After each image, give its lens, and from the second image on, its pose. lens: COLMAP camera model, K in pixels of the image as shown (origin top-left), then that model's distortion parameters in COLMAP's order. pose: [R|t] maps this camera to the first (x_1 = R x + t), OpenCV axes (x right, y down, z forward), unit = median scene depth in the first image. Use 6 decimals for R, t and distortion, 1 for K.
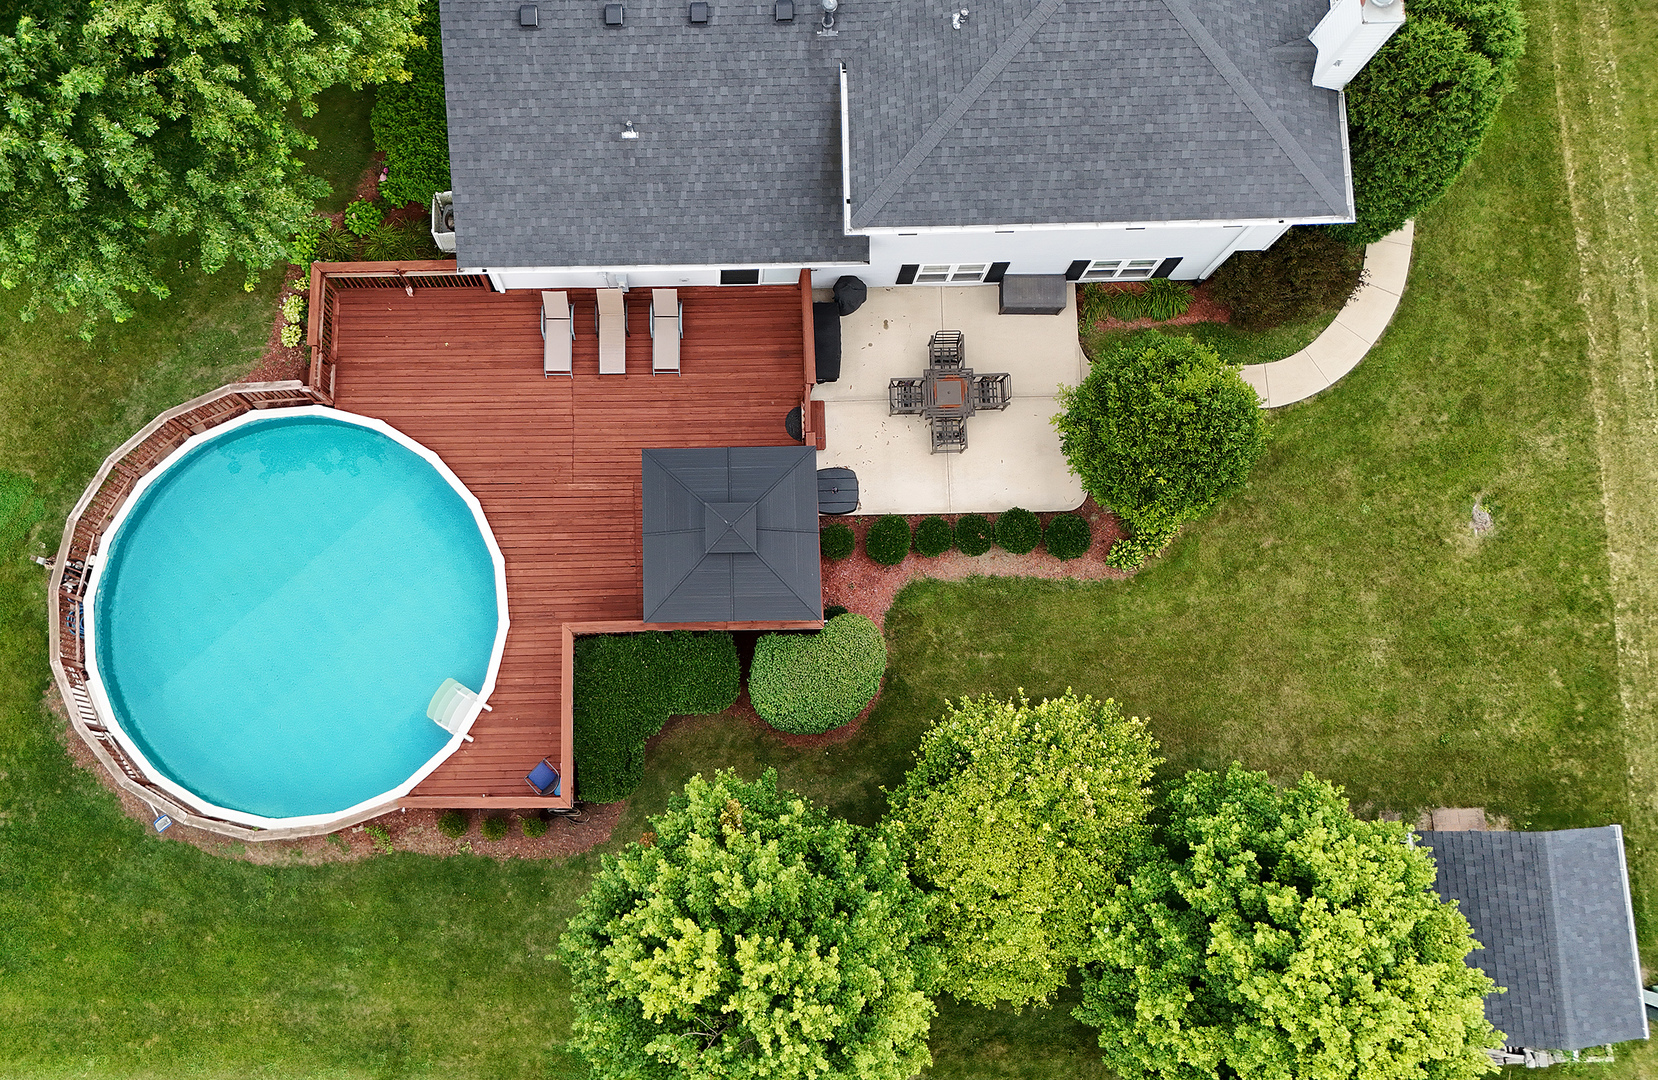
lens RADIAL K [[1344.6, 0, 709.6], [0, 1344.6, 427.5], [0, 0, 1]] dist [-0.003898, 0.022885]
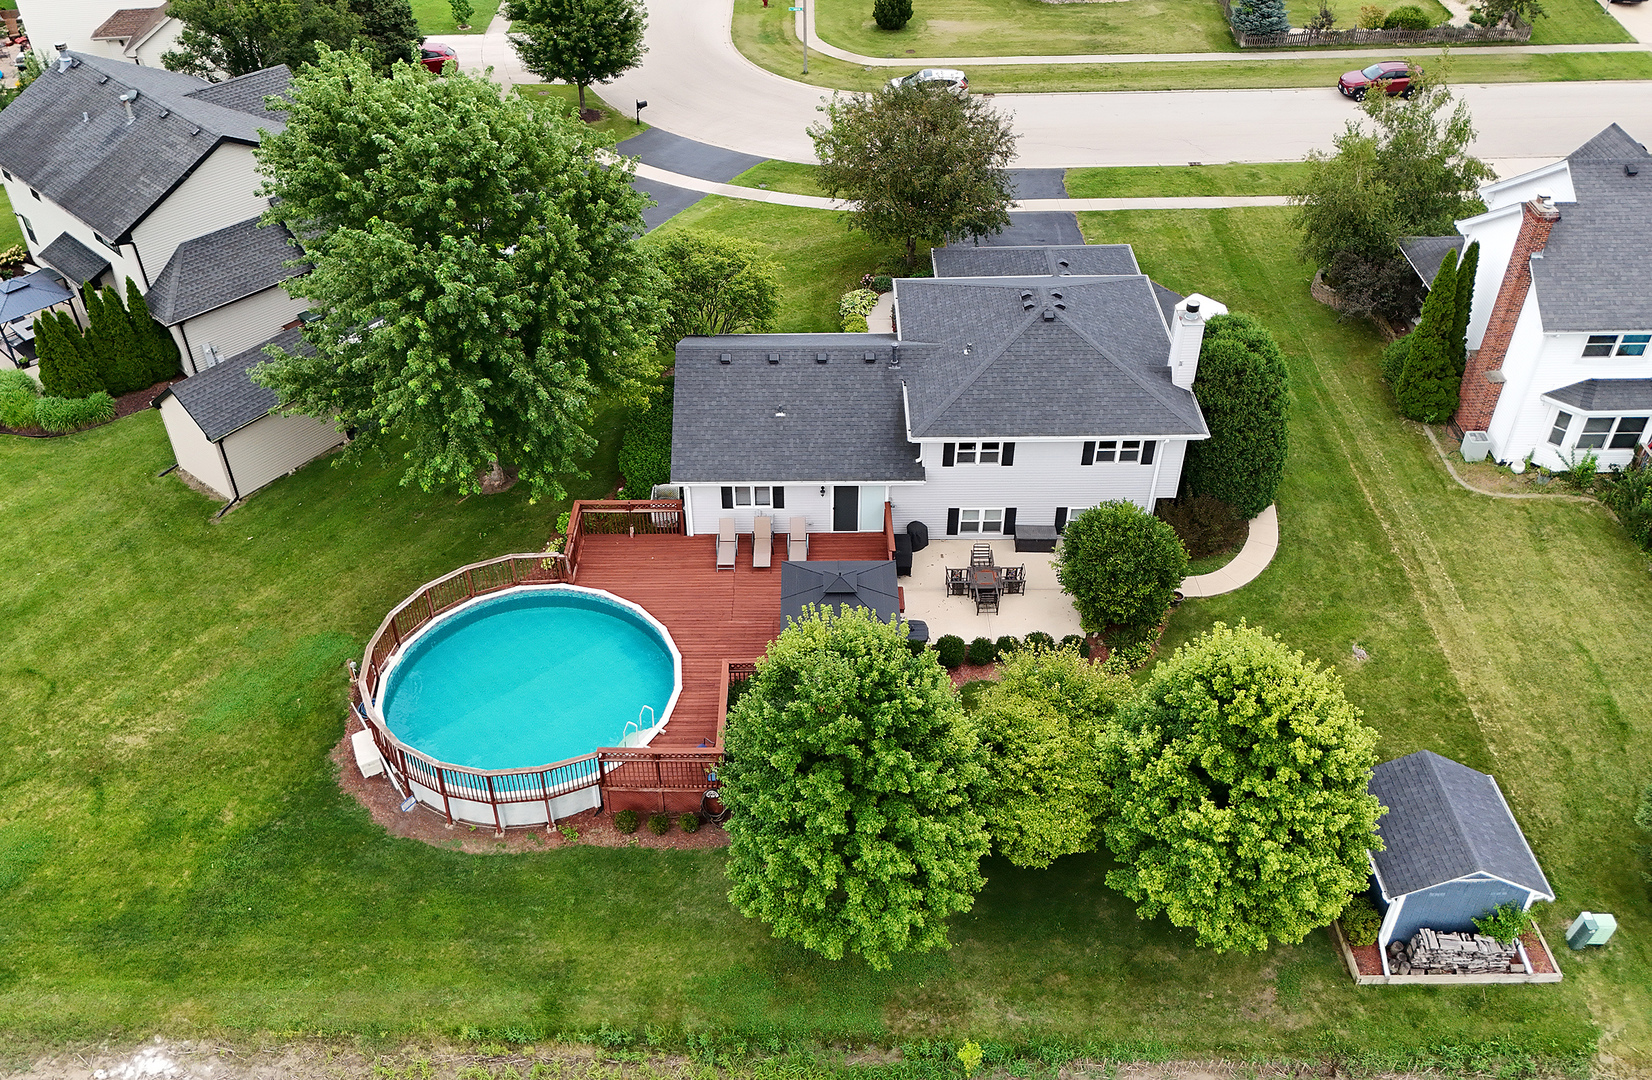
lens RADIAL K [[1339.7, 0, 826.3], [0, 1339.7, 545.0], [0, 0, 1]] dist [-0.003898, 0.022885]
pose [[0.999927, 0.011490, 0.003763, -0.005392], [-0.006257, 0.758110, -0.652097, 0.934869], [-0.010345, 0.652026, 0.758126, -0.160626]]
